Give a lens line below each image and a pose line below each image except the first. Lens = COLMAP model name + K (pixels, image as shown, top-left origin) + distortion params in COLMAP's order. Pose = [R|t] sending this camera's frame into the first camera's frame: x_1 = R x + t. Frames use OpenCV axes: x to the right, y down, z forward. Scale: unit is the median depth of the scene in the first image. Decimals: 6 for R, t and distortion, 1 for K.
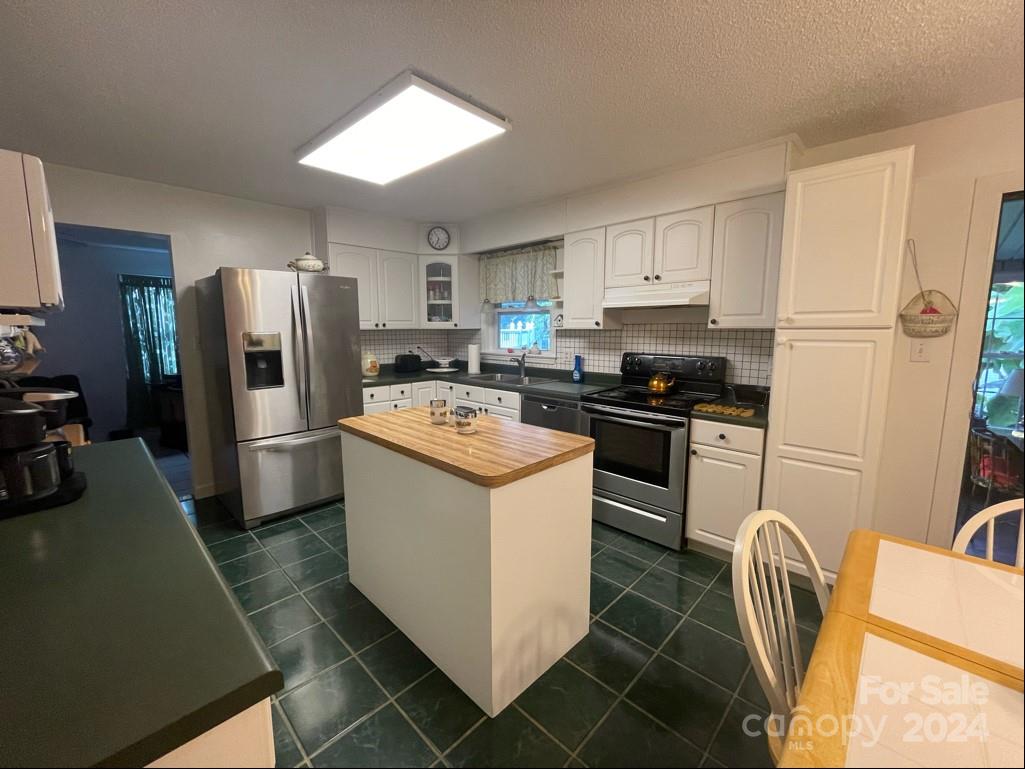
lens RADIAL K [[415.1, 0, 506.3], [0, 415.1, 382.5], [0, 0, 1]] dist [-0.000532, -0.000151]
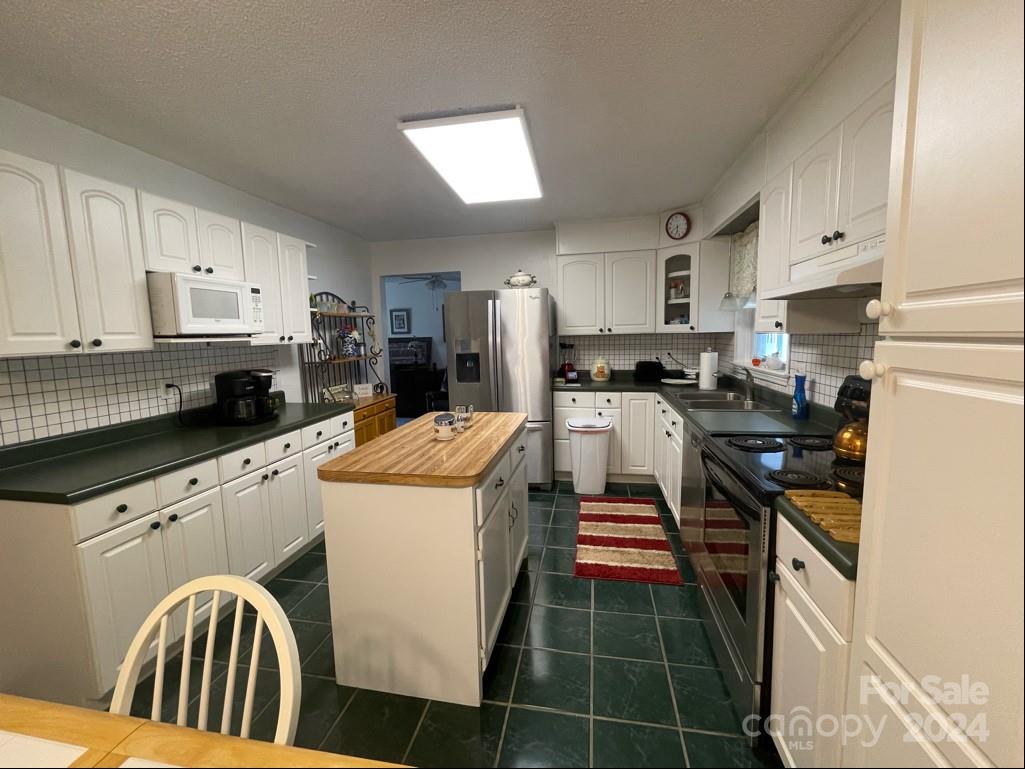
lens RADIAL K [[429.3, 0, 512.0], [0, 429.3, 381.0], [0, 0, 1]] dist [0.000160, 0.000046]
pose [[0.550537, 0.082826, -0.830692, 0.423681], [-0.089535, 0.995185, 0.039889, -0.039360], [0.829996, 0.052416, 0.555301, 0.261606]]
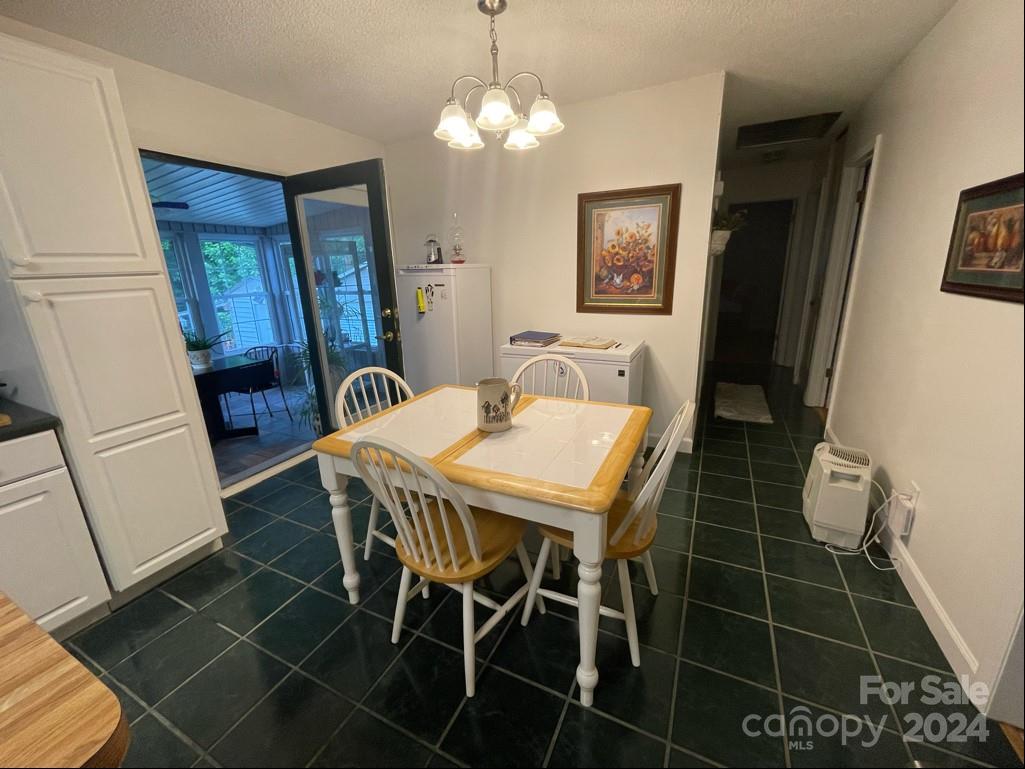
lens RADIAL K [[415.1, 0, 506.3], [0, 415.1, 382.5], [0, 0, 1]] dist [-0.000532, -0.000151]
pose [[-0.303063, -0.235708, 0.923360, -0.121542], [0.171889, 0.939516, 0.296249, -0.018896], [-0.937340, 0.248498, -0.244217, 0.247946]]
